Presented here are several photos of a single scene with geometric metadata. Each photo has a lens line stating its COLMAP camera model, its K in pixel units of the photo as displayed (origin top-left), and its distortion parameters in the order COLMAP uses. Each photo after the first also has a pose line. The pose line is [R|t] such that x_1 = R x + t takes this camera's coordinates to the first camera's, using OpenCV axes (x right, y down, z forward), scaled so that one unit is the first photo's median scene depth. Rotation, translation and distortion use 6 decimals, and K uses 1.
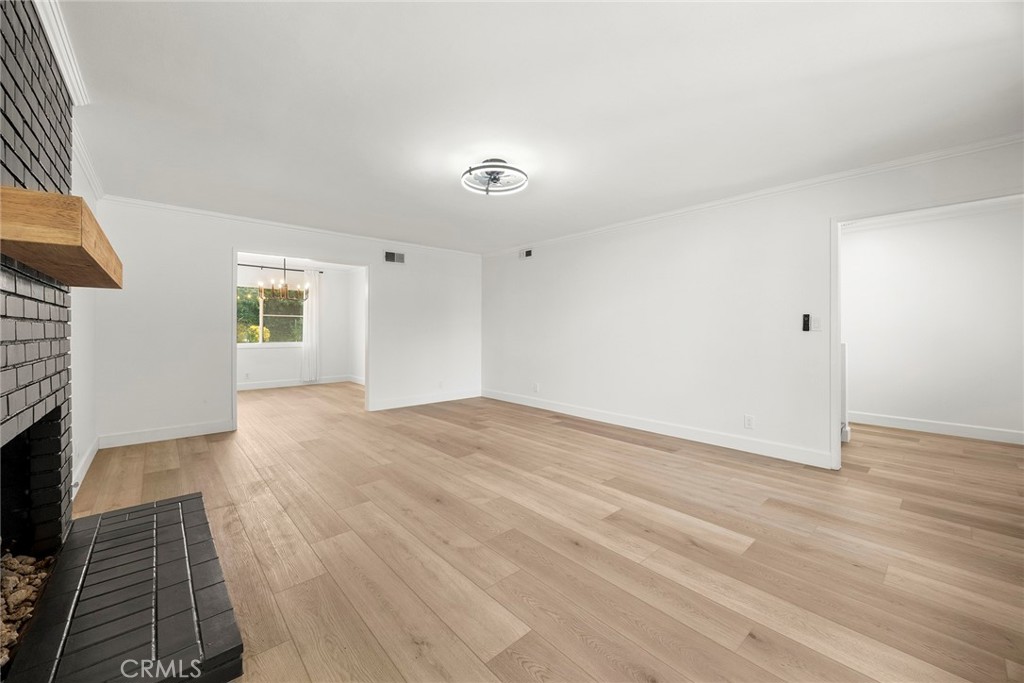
lens RADIAL K [[393.0, 0, 507.0], [0, 393.0, 335.7], [0, 0, 1]] dist [-0.000962, -0.000138]
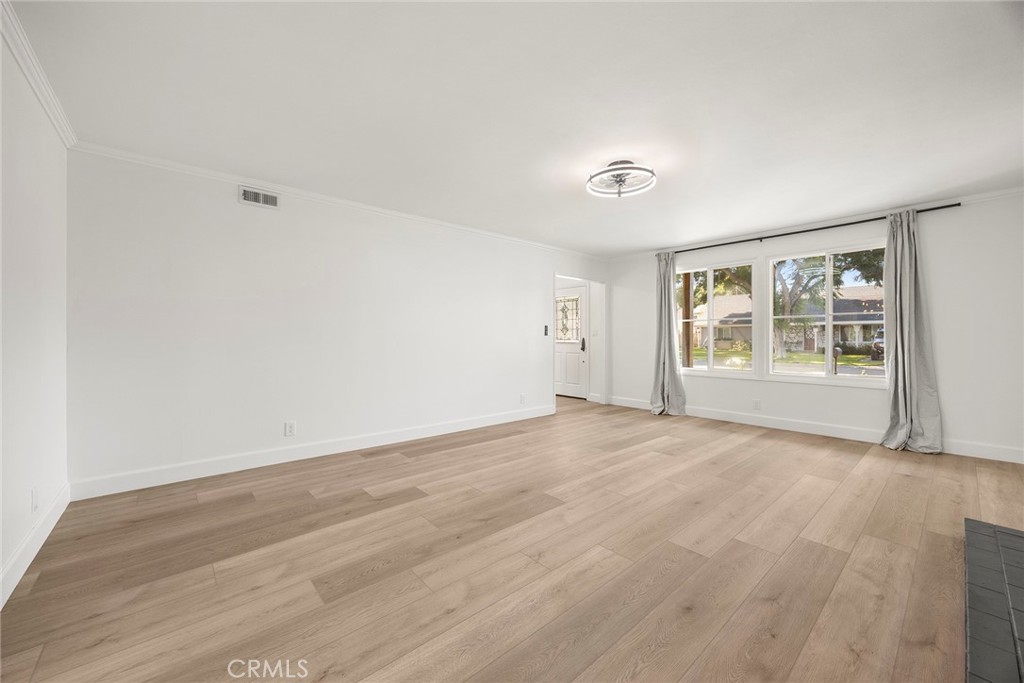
lens RADIAL K [[393.0, 0, 515.3], [0, 393.0, 340.4], [0, 0, 1]] dist [-0.000962, -0.000138]
pose [[0.004963, -0.011381, 0.999923, -1.034726], [0.012282, 0.999861, 0.011319, -0.013167], [-0.999912, 0.012225, 0.005102, 1.276473]]
